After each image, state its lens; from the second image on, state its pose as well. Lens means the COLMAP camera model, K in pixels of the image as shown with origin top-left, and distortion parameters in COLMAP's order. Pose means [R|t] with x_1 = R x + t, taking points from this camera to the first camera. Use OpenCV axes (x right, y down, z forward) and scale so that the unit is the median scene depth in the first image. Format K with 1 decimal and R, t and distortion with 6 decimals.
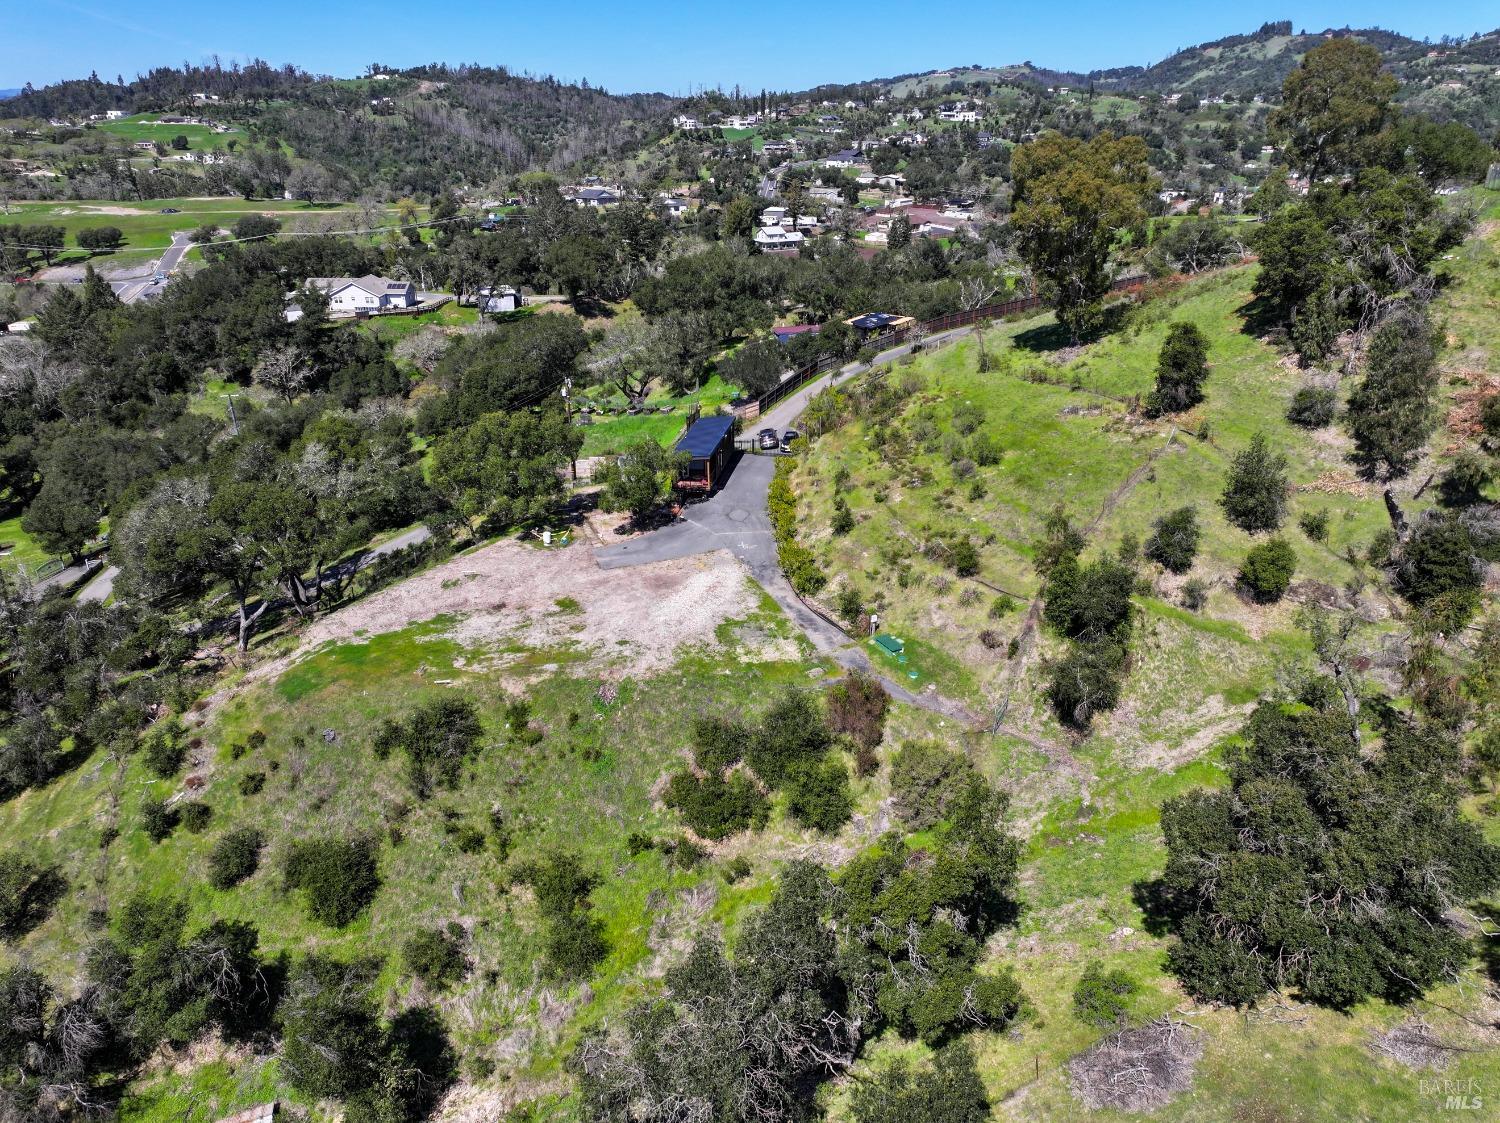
lens RADIAL K [[1056.8, 0, 745.7], [0, 1056.8, 557.4], [0, 0, 1]] dist [0.007459, 0.011004]
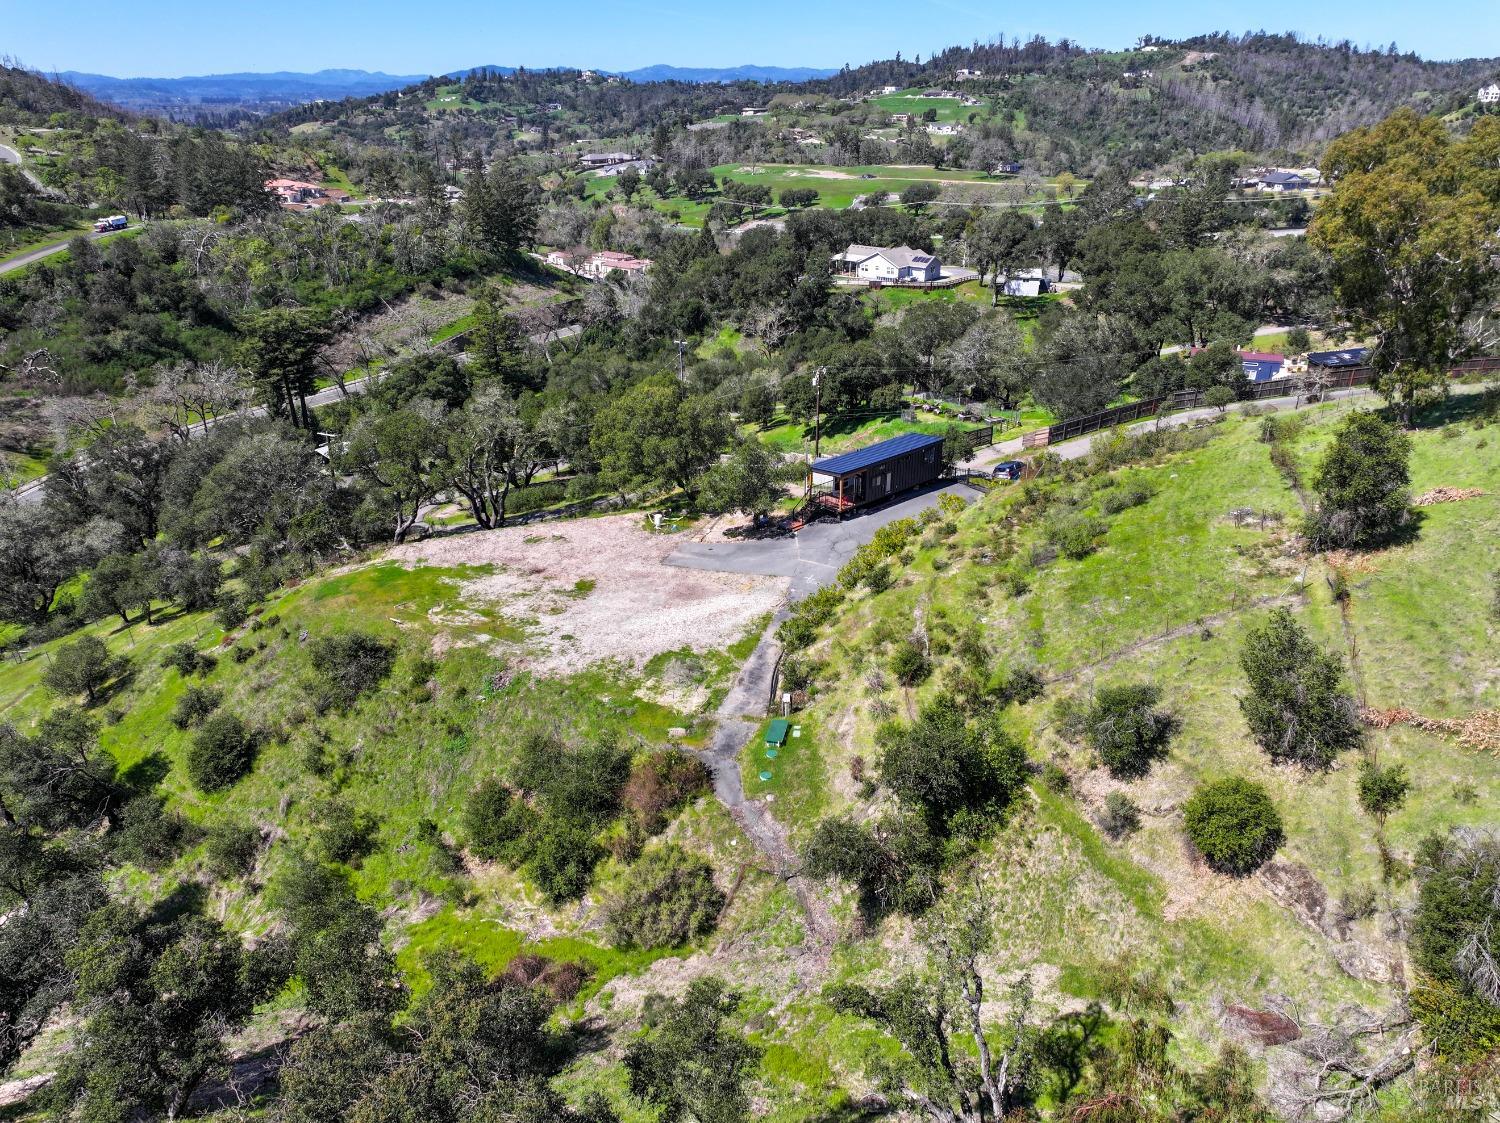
lens RADIAL K [[1049.8, 0, 747.3], [0, 1049.8, 565.4], [0, 0, 1]] dist [0.006013, 0.010973]
pose [[0.789650, 0.253072, -0.558934, 0.117634], [-0.236303, 0.966140, 0.103602, -0.026743], [0.566228, 0.050269, 0.822715, 0.066142]]
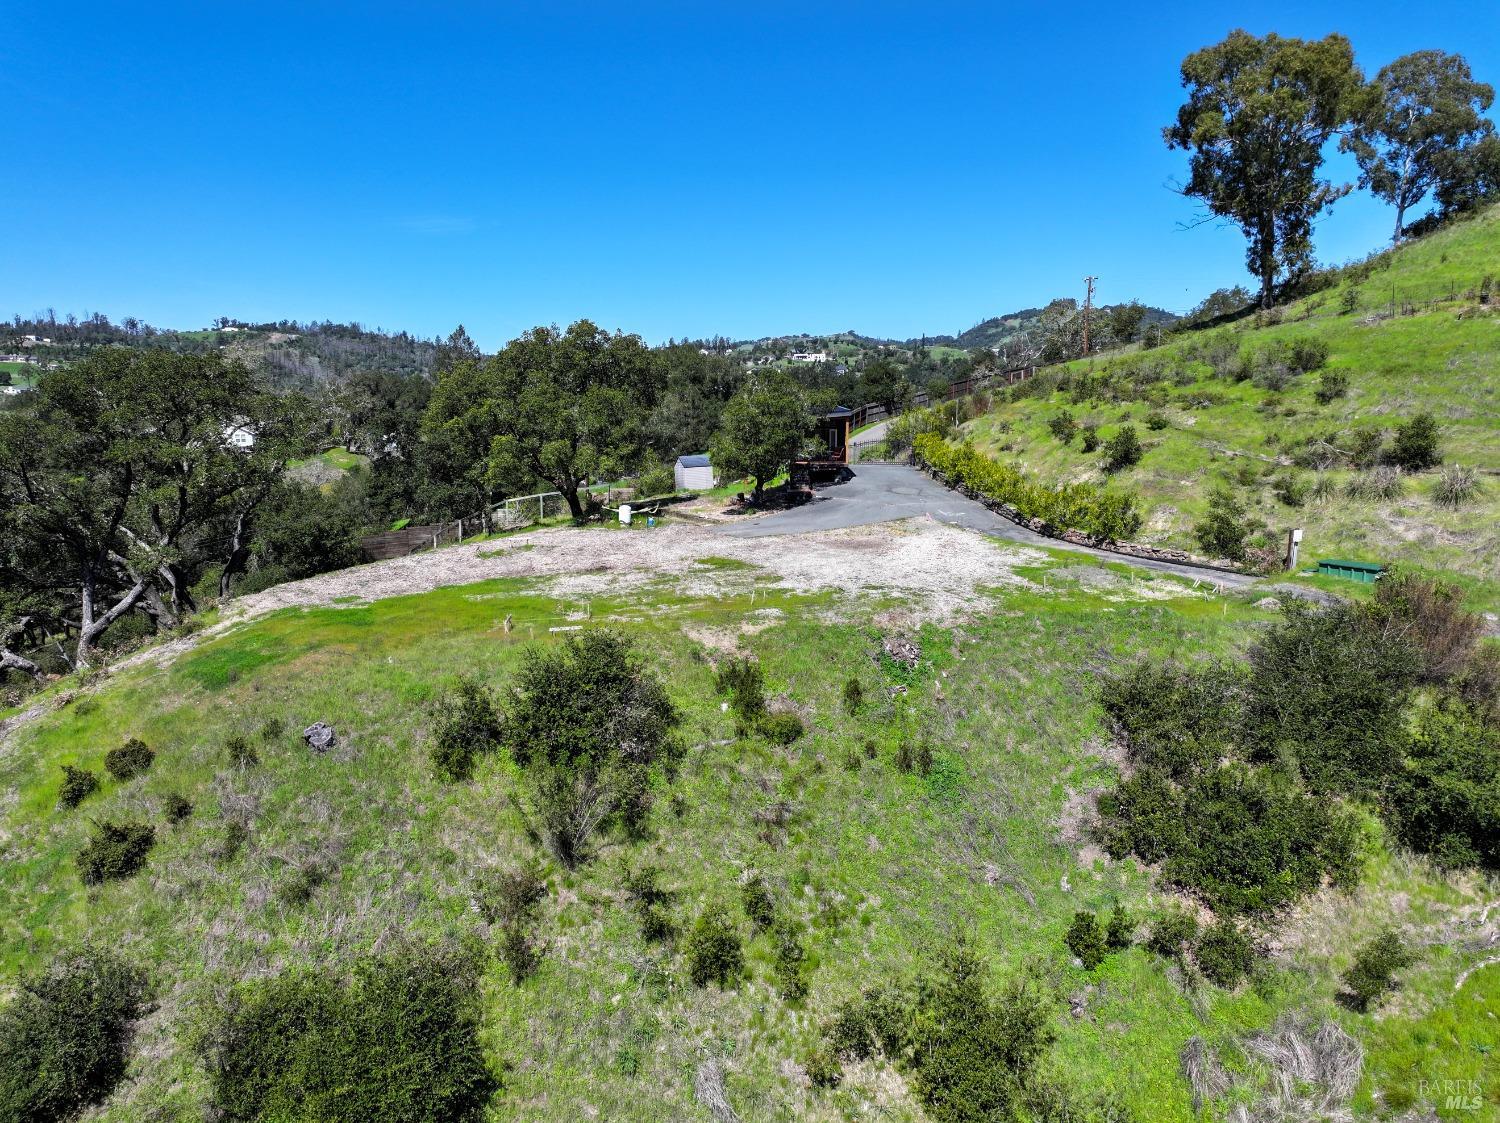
lens RADIAL K [[1054.8, 0, 750.5], [0, 1054.8, 559.4], [0, 0, 1]] dist [0.000591, 0.012004]
pose [[0.988478, -0.022158, 0.149737, -0.056314], [0.055991, 0.972587, -0.225699, 0.040190], [-0.140631, 0.231482, 0.962621, 0.109946]]
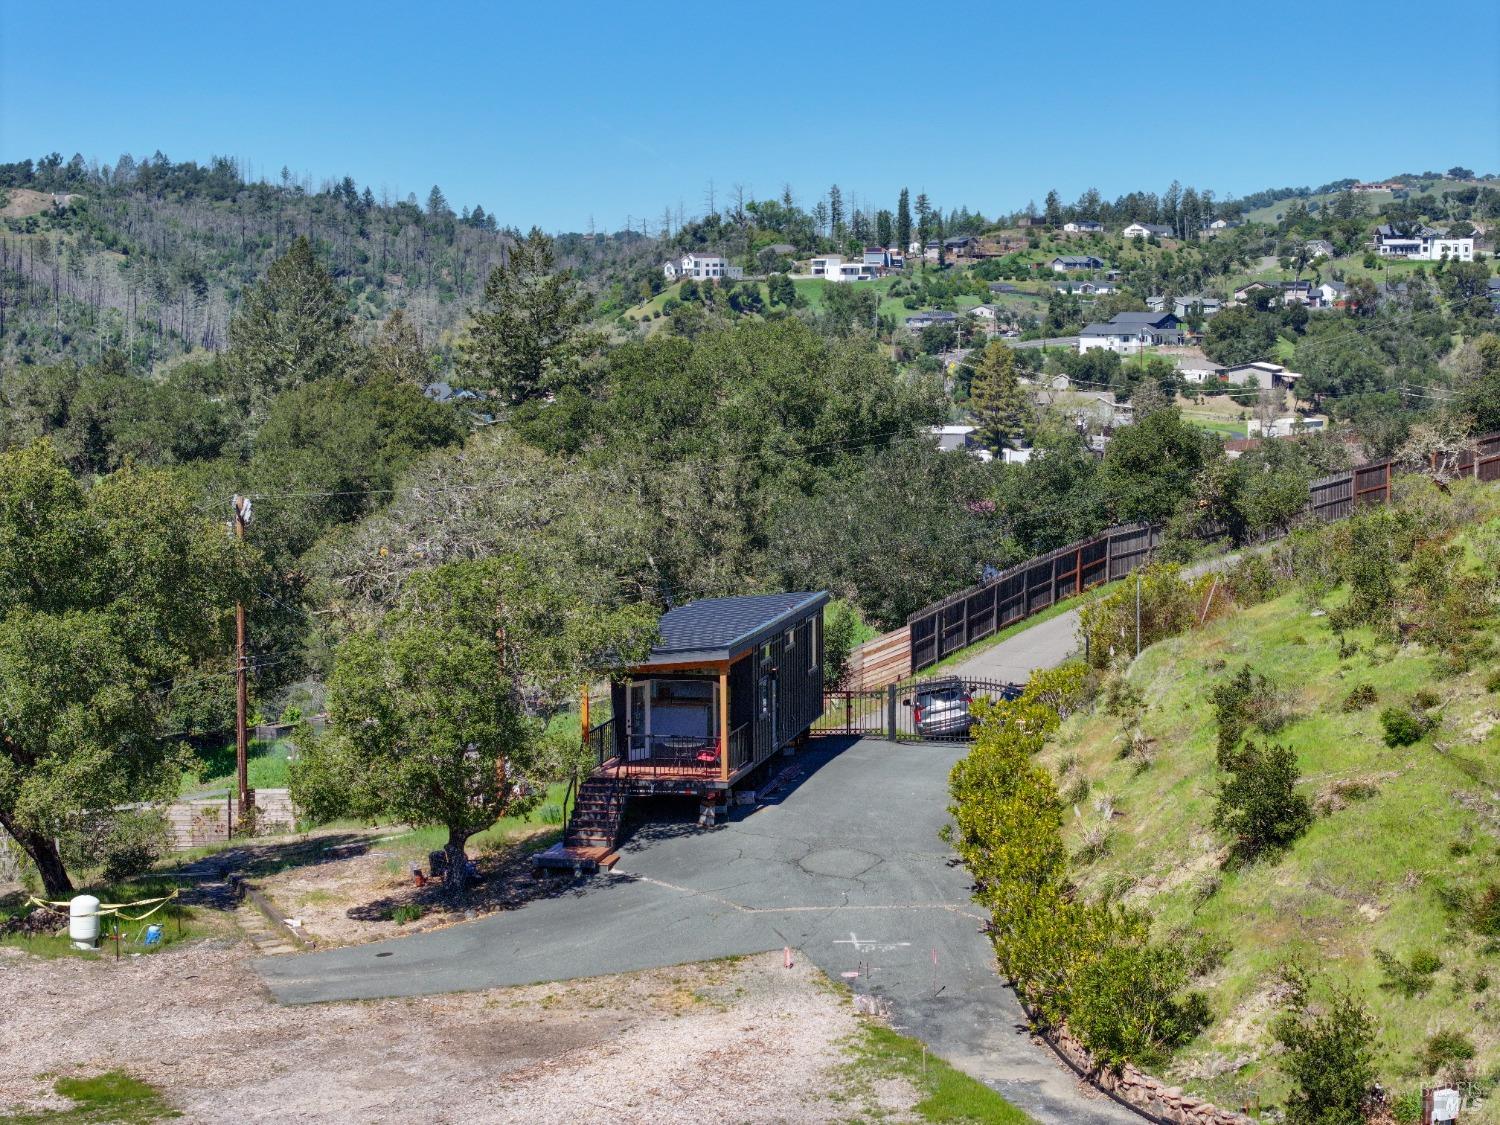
lens RADIAL K [[3005.2, 0, 750.0], [0, 3005.2, 562.5], [0, 0, 1]] dist [-0.155799, 0.614587]
pose [[0.999372, 0.002477, -0.035338, -0.000719], [-0.013166, 0.952069, -0.305599, 0.031574], [0.032887, 0.305873, 0.951504, 0.080088]]
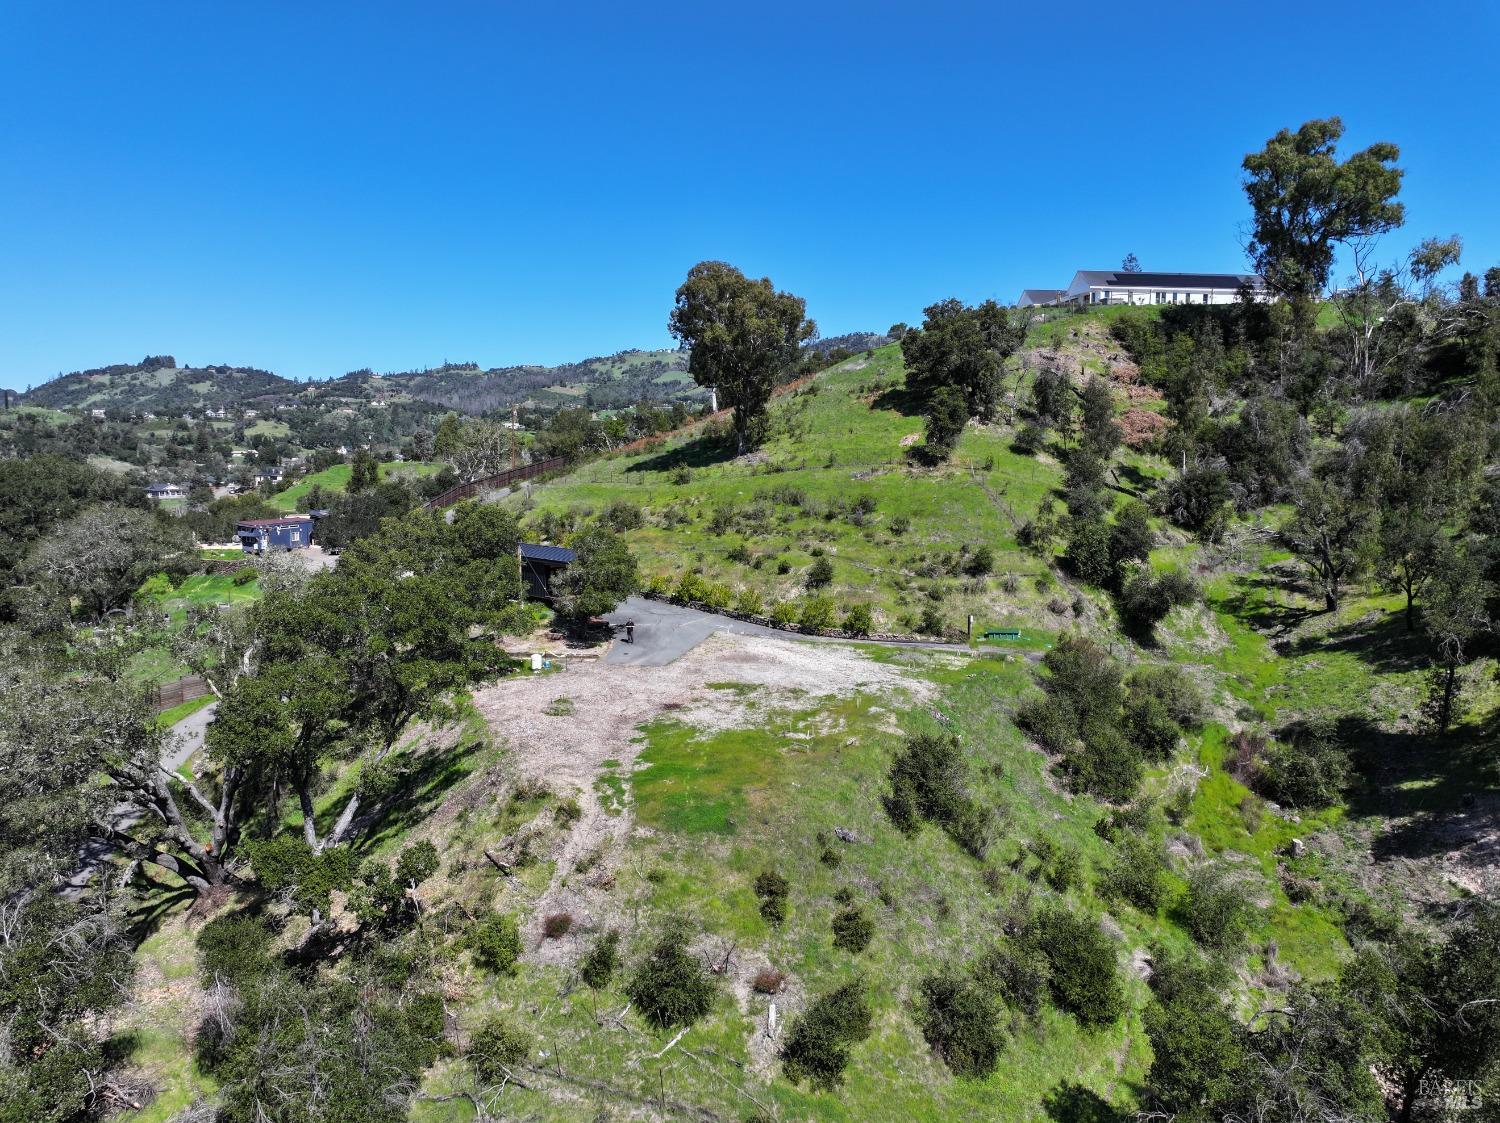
lens RADIAL K [[1049.8, 0, 747.3], [0, 1049.8, 565.4], [0, 0, 1]] dist [0.006013, 0.010973]
pose [[0.579836, -0.092913, 0.809418, -0.185574], [0.314864, 0.941843, -0.117443, 0.013283], [-0.751433, 0.322954, 0.575369, 0.122165]]
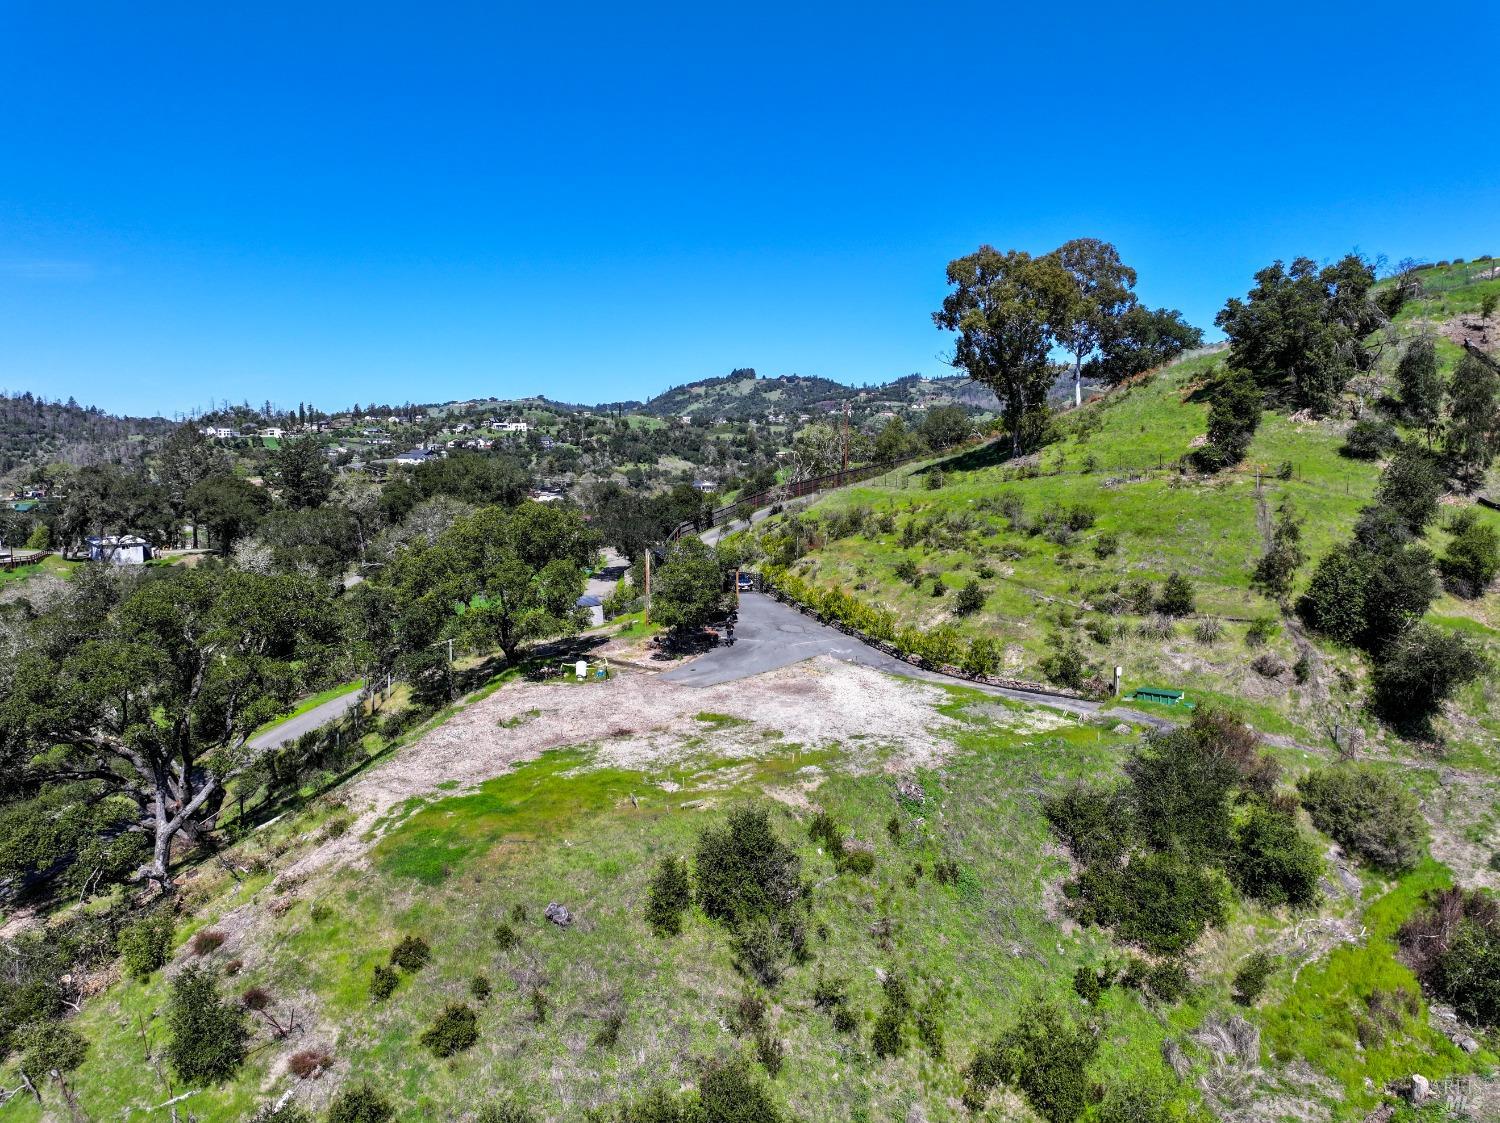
lens RADIAL K [[1054.8, 0, 750.5], [0, 1054.8, 559.4], [0, 0, 1]] dist [0.000591, 0.012004]
pose [[0.903026, -0.046242, 0.427091, -0.104096], [0.166415, 0.954217, -0.248548, 0.028630], [-0.396044, 0.295520, 0.869378, 0.085618]]
